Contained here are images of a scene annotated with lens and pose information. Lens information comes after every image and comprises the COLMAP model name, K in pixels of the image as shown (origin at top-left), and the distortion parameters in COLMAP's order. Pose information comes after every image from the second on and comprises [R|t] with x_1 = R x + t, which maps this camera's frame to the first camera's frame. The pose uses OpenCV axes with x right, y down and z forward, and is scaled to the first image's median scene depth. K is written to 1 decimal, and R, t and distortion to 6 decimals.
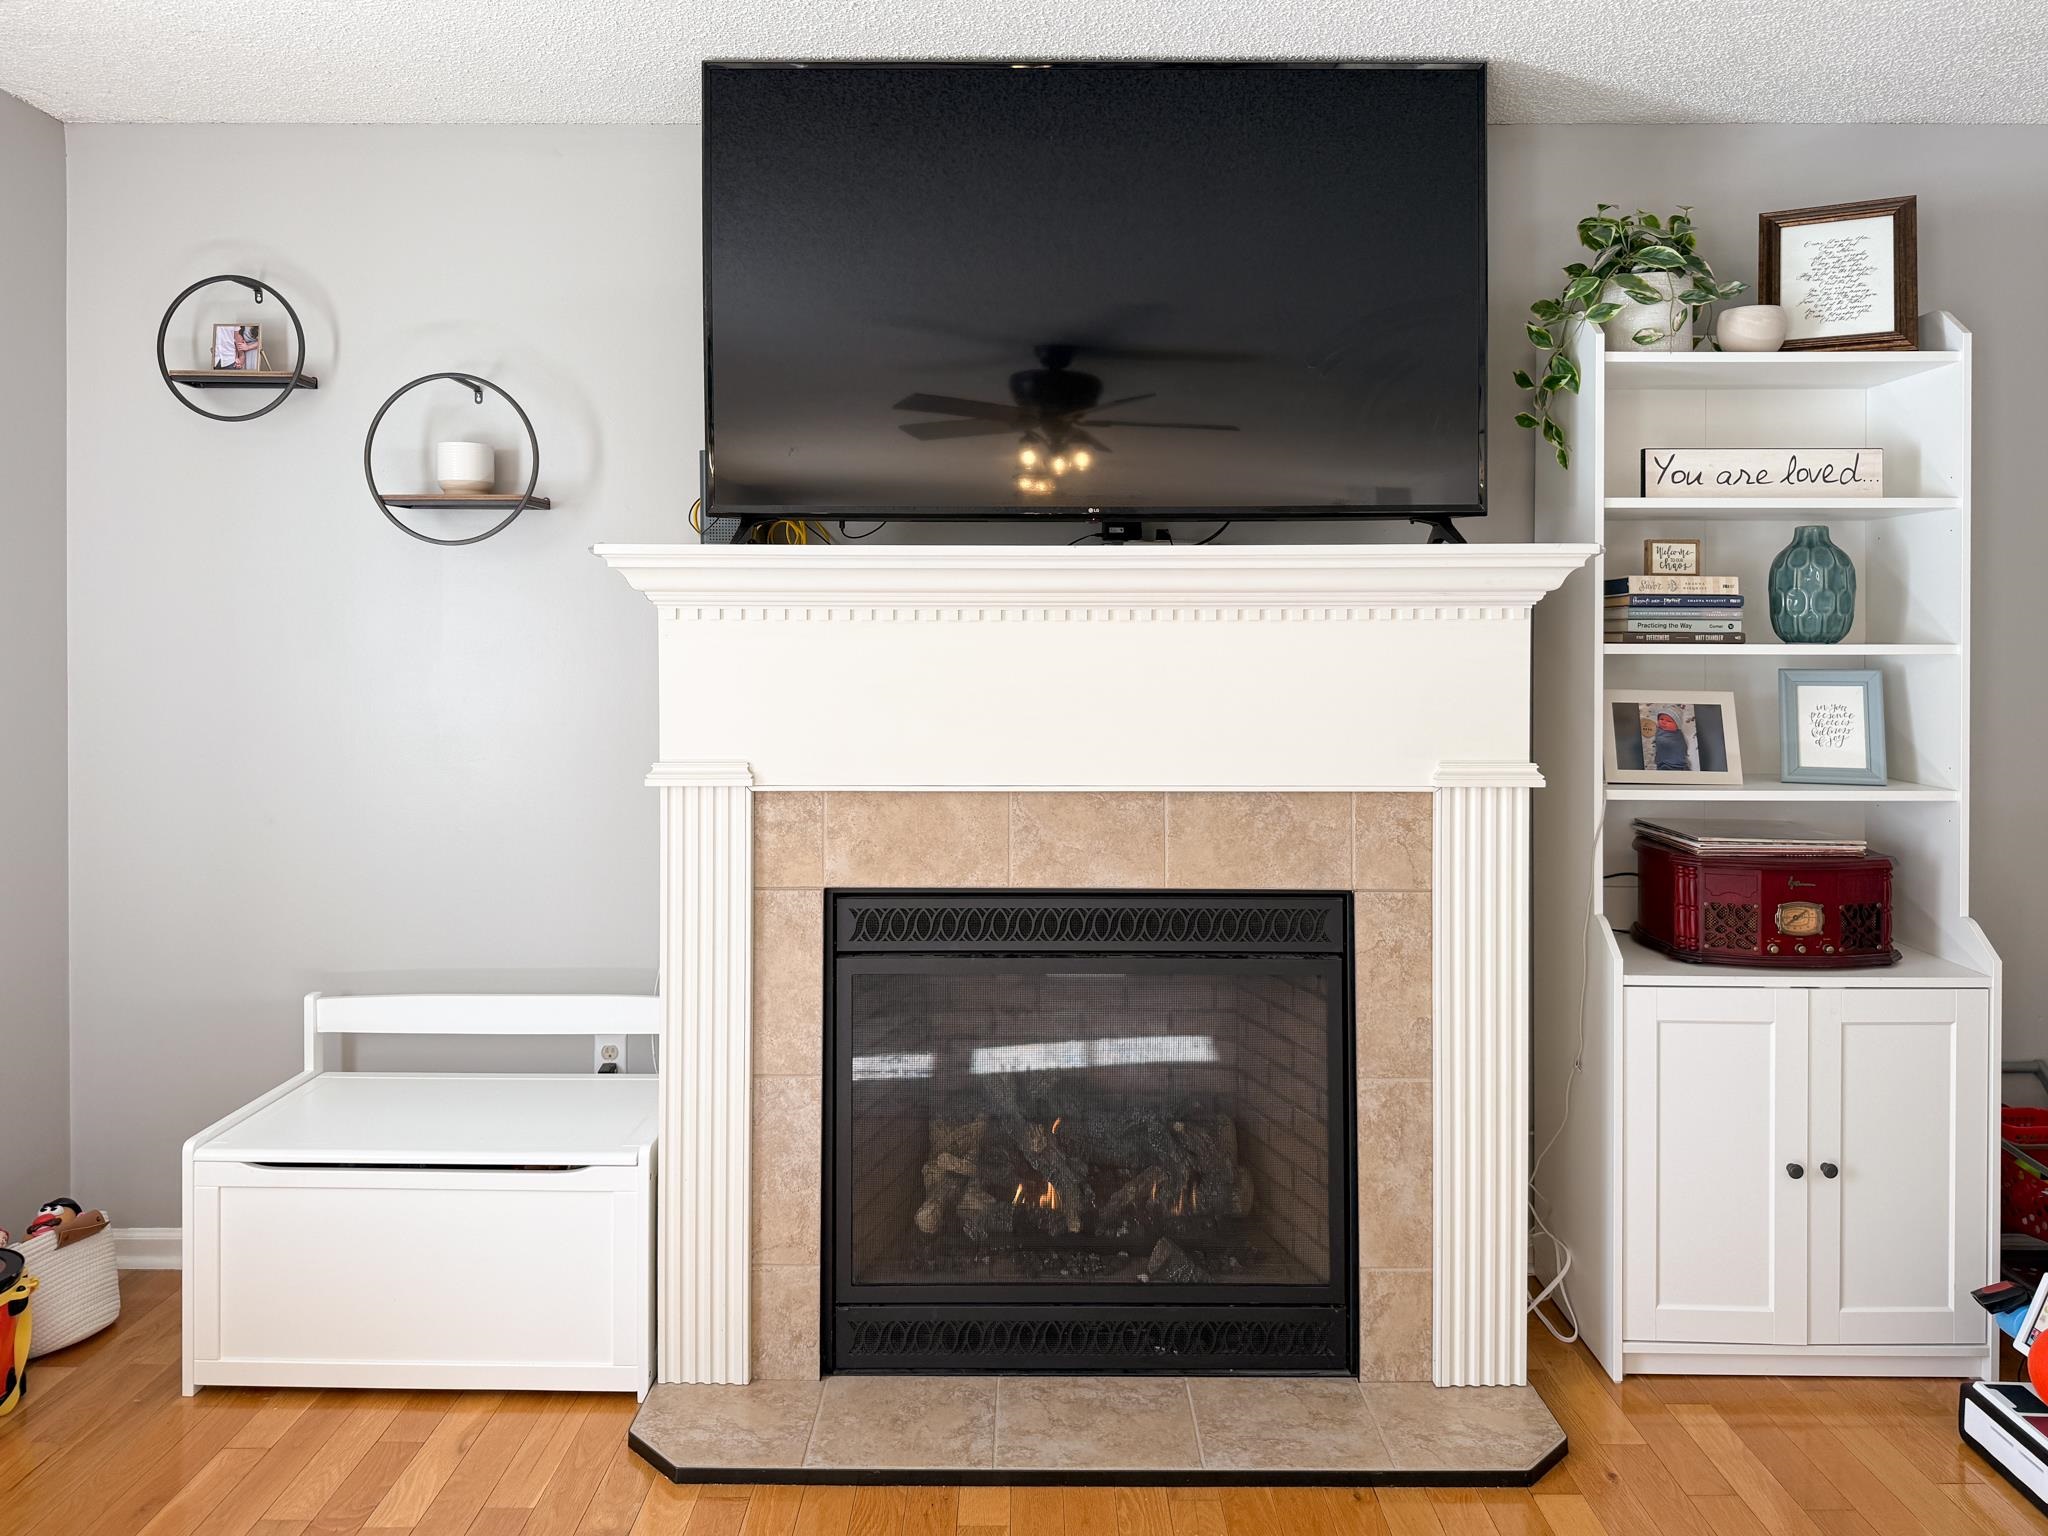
lens RADIAL K [[1492.1, 0, 1014.0], [0, 1492.1, 636.9], [0, 0, 1]] dist [0.007757, -0.001582]
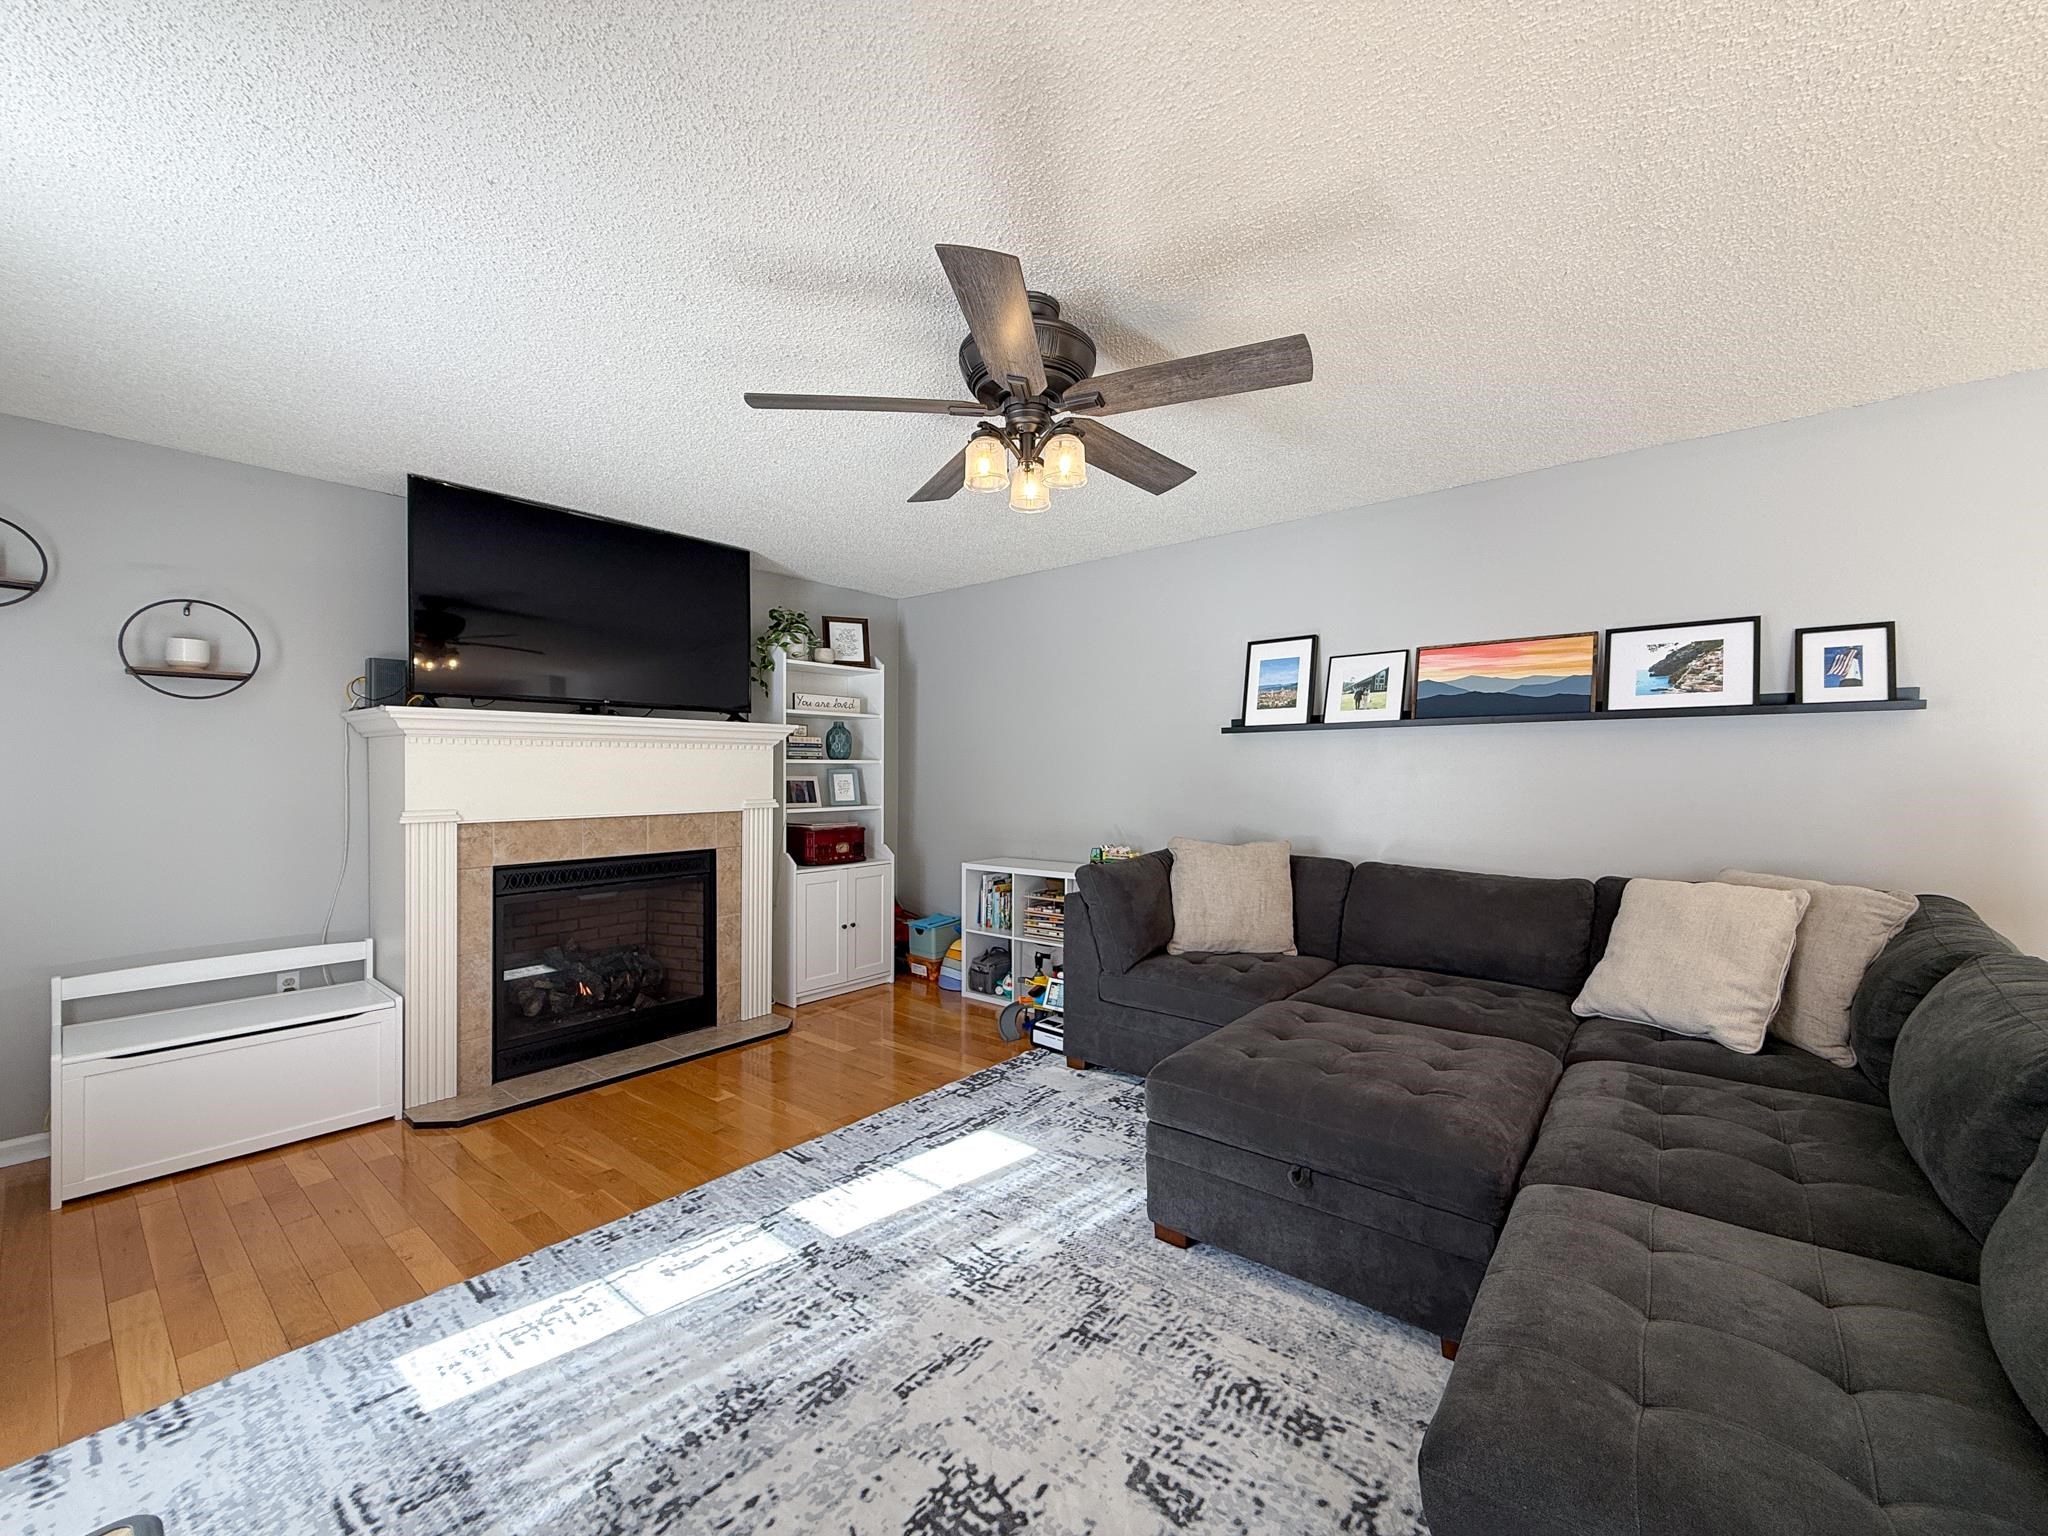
lens RADIAL K [[838.4, 0, 1024.0], [0, 838.4, 768.0], [0, 0, 1]] dist [-0.000820, 0.000306]
pose [[0.635821, 0.000344, 0.771836, -0.571083], [-0.001002, 0.999999, 0.000381, 0.020085], [-0.771836, -0.001016, 0.635821, -0.394580]]
